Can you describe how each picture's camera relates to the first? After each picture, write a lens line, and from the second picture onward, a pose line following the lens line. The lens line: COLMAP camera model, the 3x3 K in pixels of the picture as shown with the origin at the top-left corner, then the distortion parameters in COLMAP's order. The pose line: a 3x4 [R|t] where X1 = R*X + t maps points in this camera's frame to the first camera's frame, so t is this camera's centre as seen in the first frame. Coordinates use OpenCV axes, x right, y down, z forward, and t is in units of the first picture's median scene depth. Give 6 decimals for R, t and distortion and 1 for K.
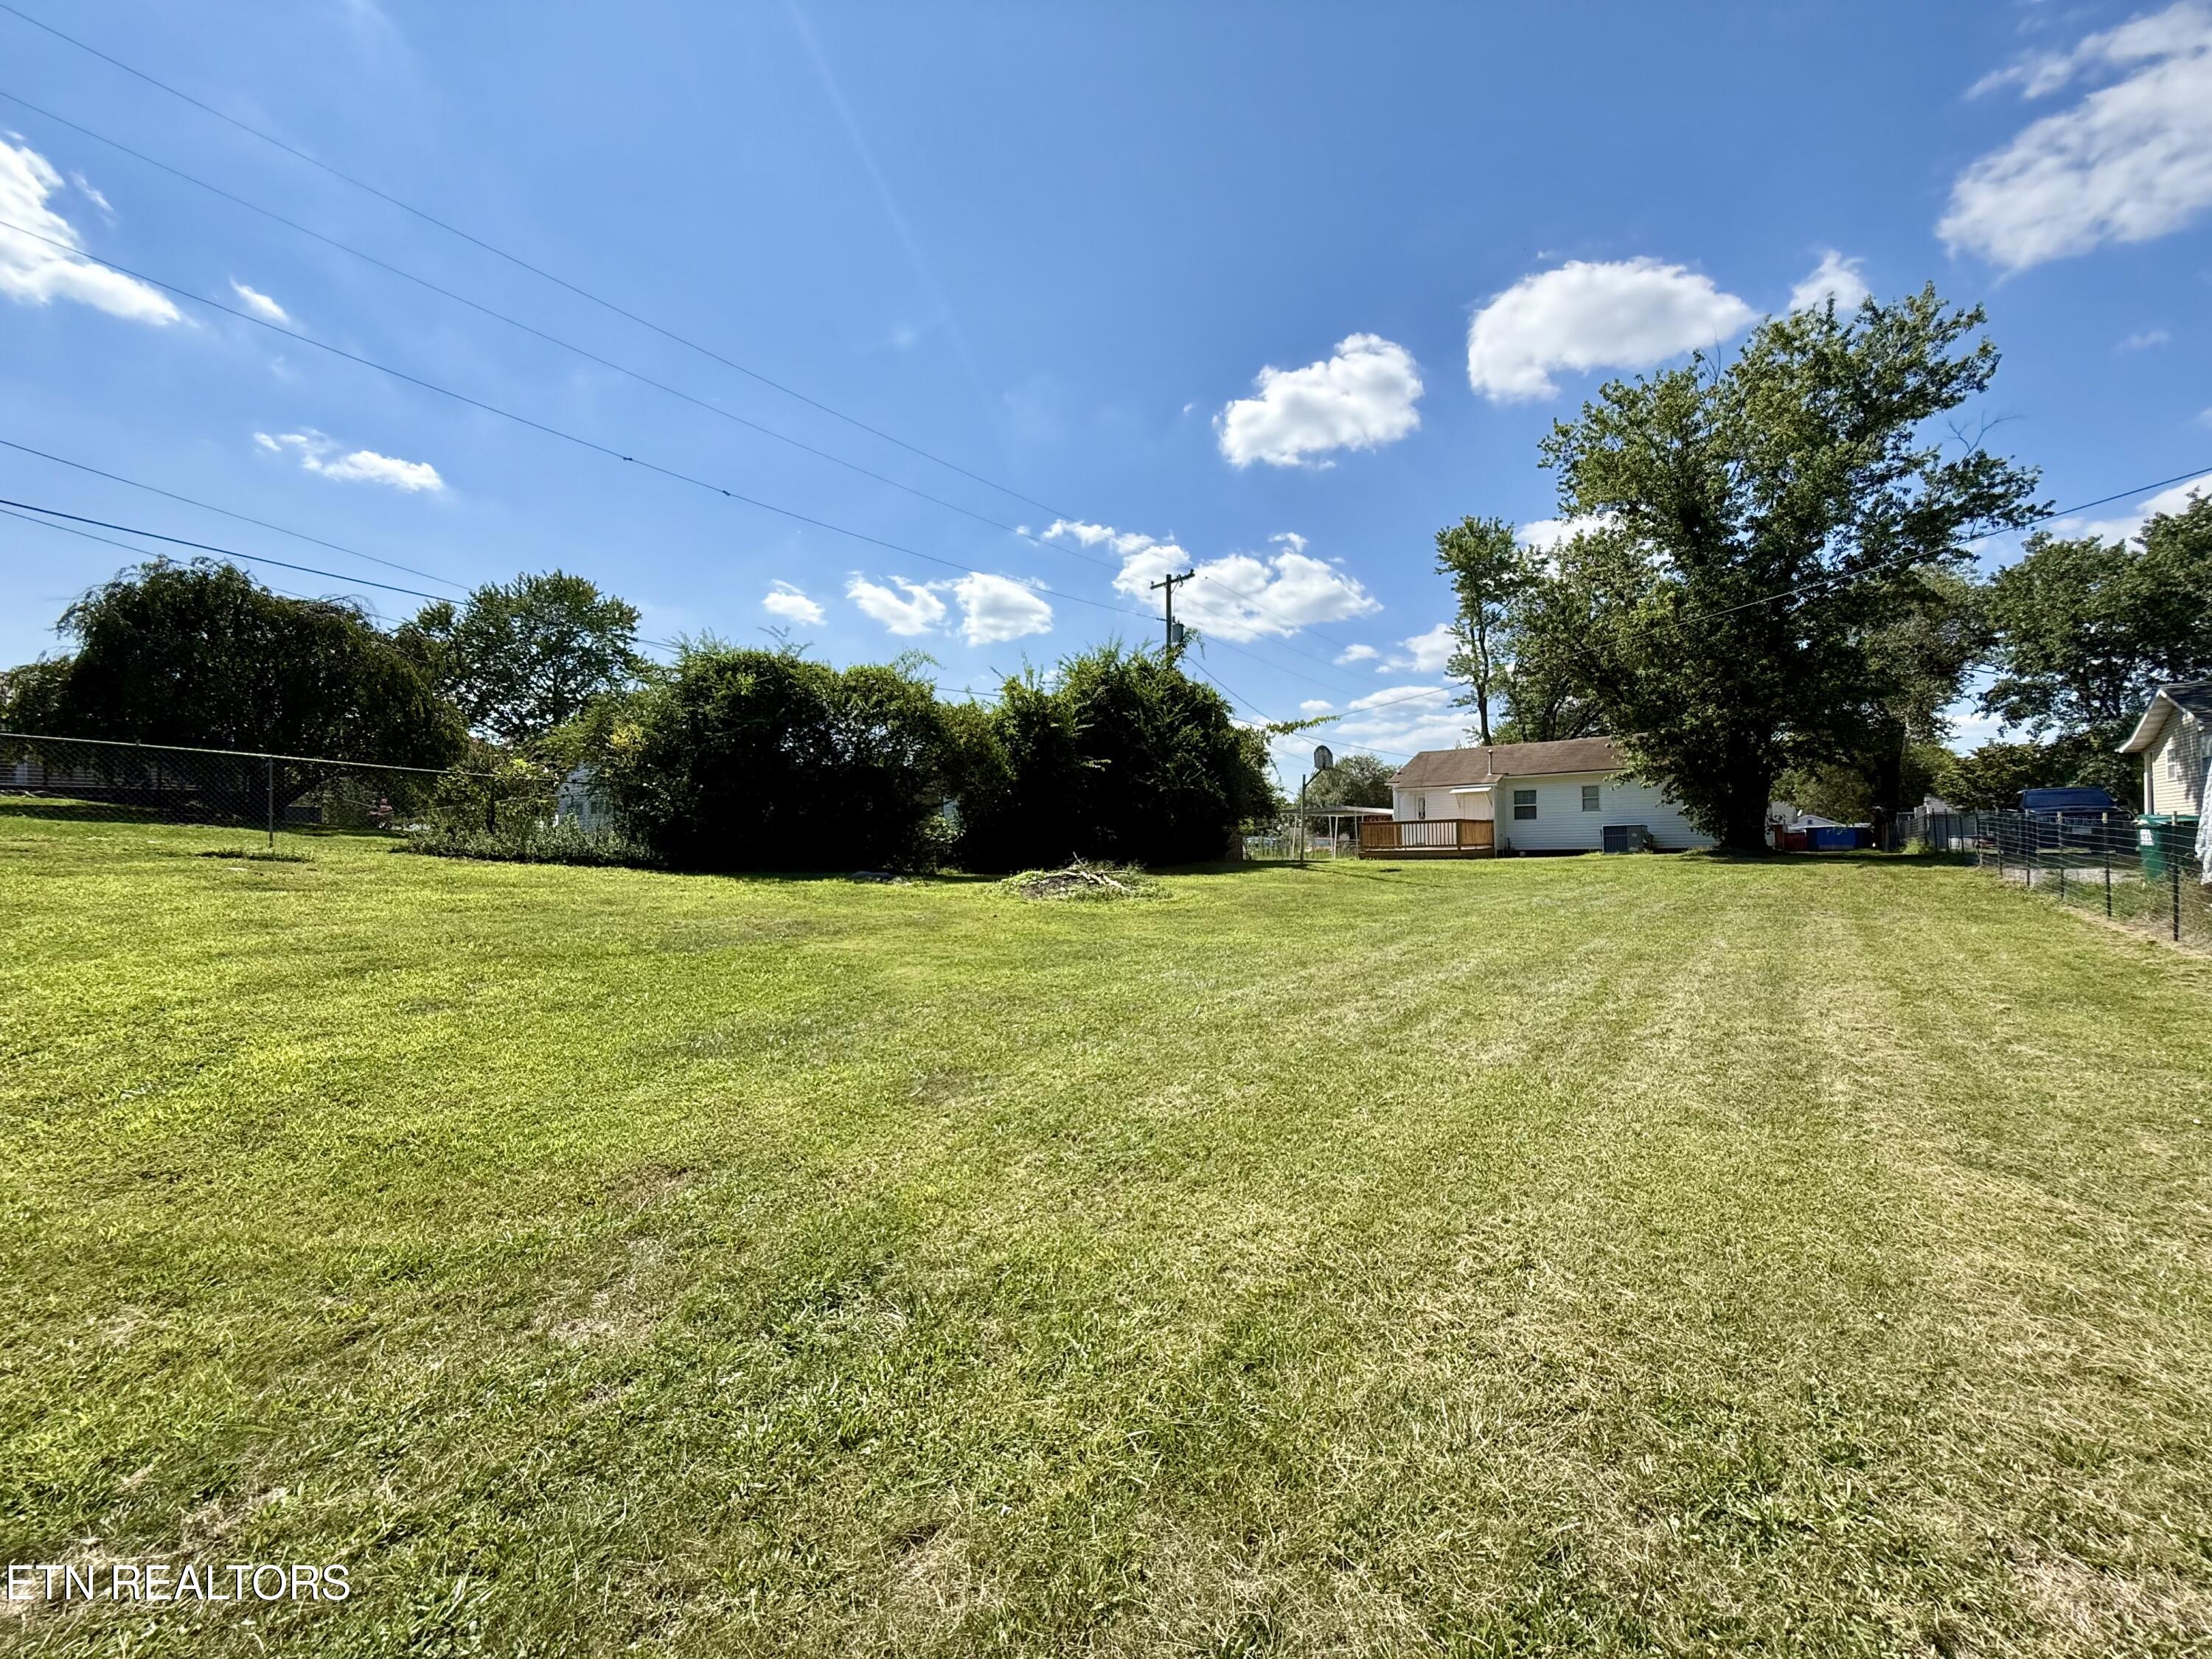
lens RADIAL K [[886.5, 0, 1112.1], [0, 886.5, 828.0], [0, 0, 1]] dist [0.002114, 0.000599]
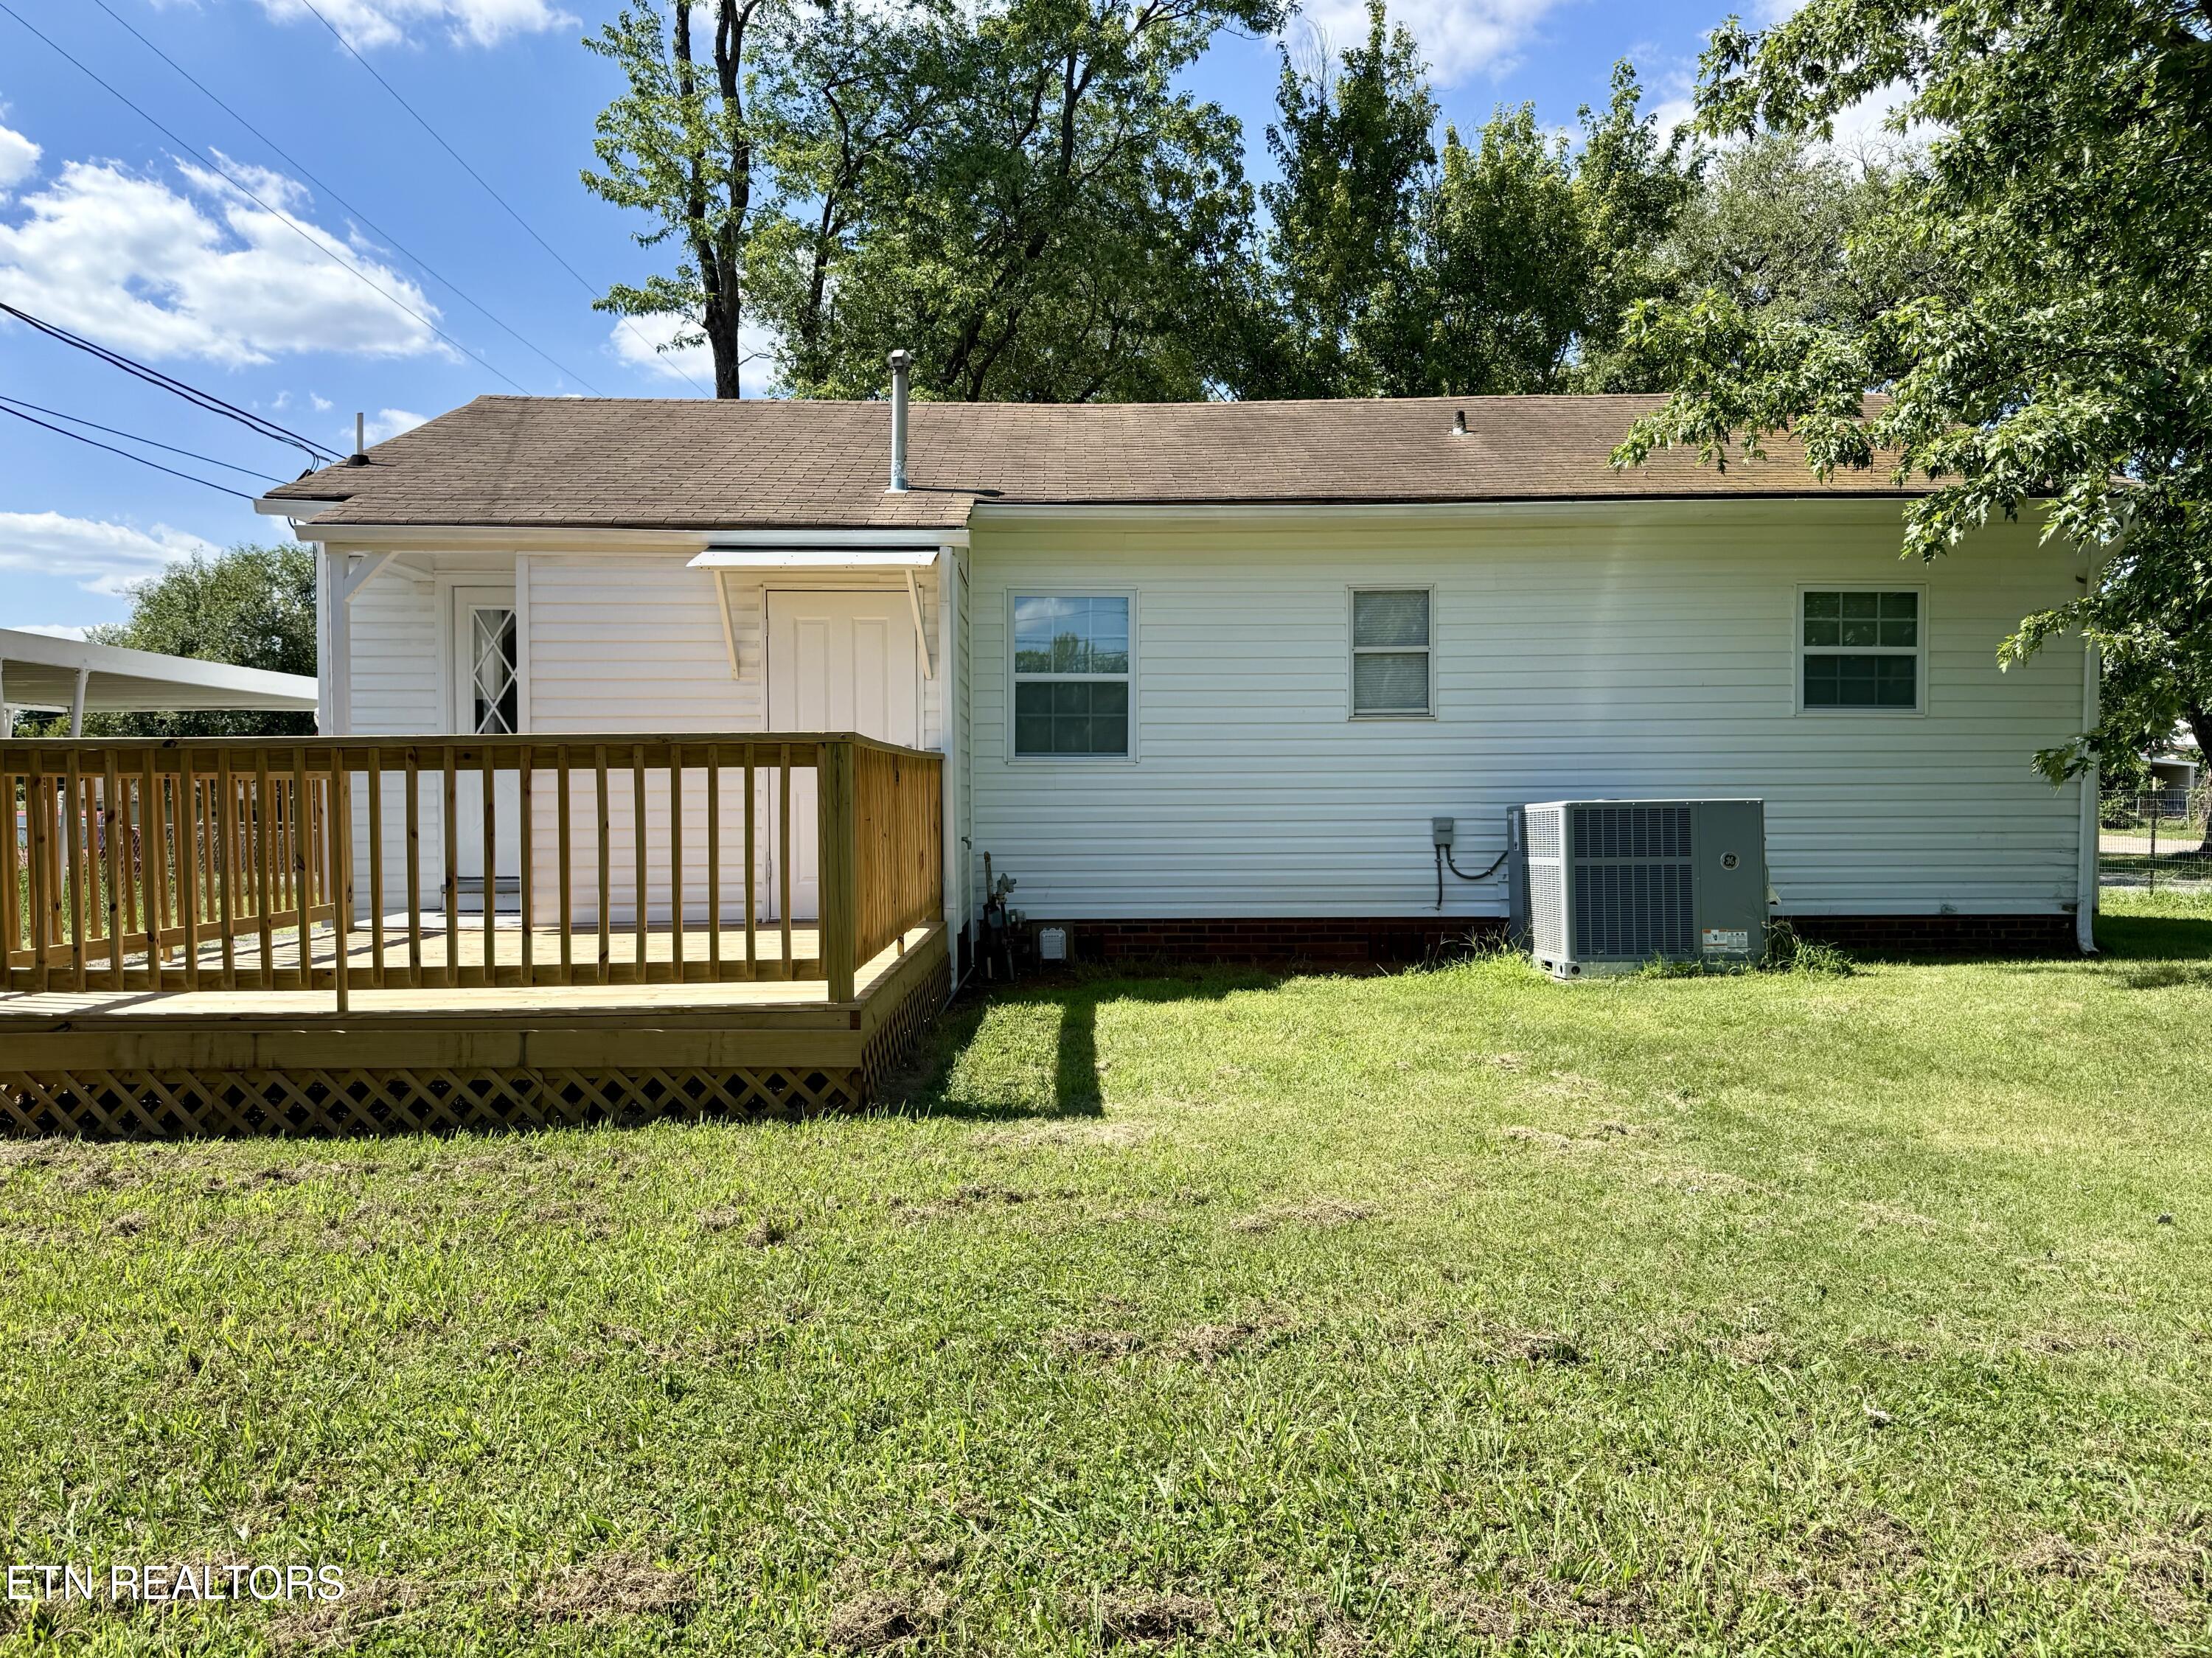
lens RADIAL K [[1558.9, 0, 1113.2], [0, 1558.9, 835.1], [0, 0, 1]] dist [0.042398, -0.048179]
pose [[0.765371, -0.004554, 0.643573, 1.883555], [-0.022597, 0.999168, 0.033944, -0.031749], [-0.643192, -0.040523, 0.764632, 5.290899]]
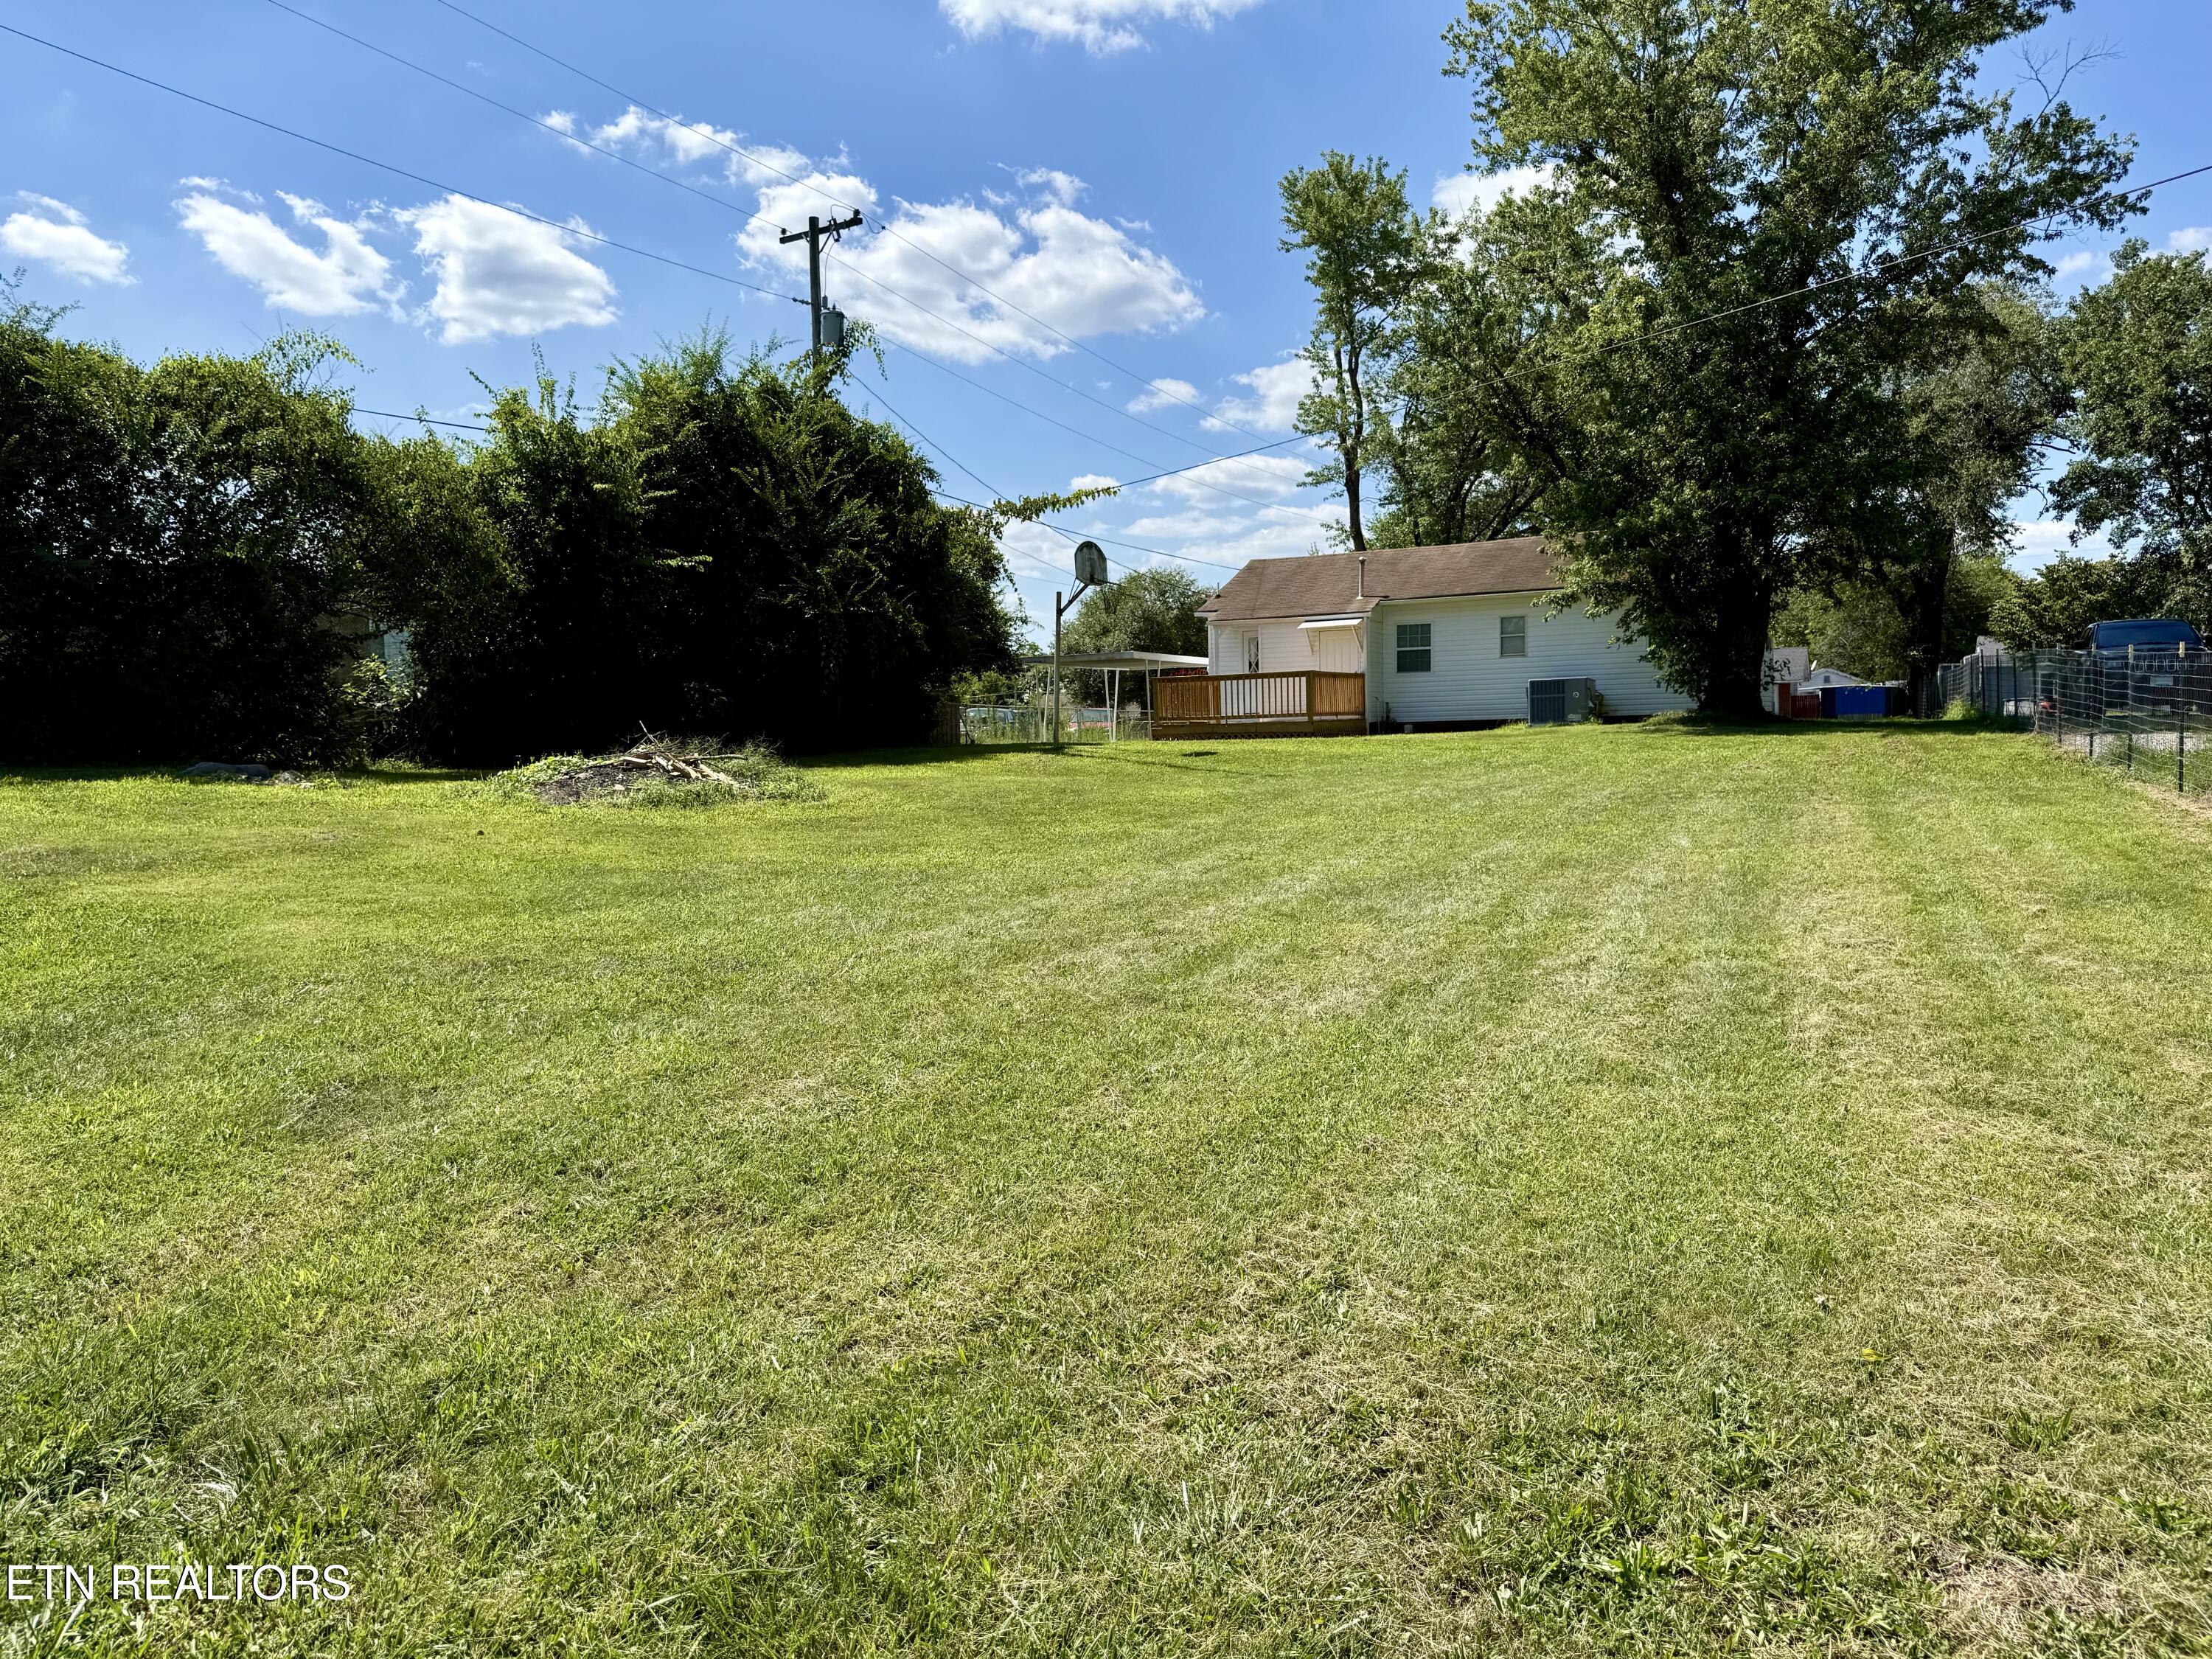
lens RADIAL K [[1559.0, 0, 1095.1], [0, 1559.0, 809.0], [0, 0, 1]] dist [0.042398, -0.048179]
pose [[0.973319, -0.021384, 0.228459, 0.021713], [0.004543, 0.997249, 0.073988, 0.029185], [-0.229413, -0.070976, 0.970738, -0.000796]]
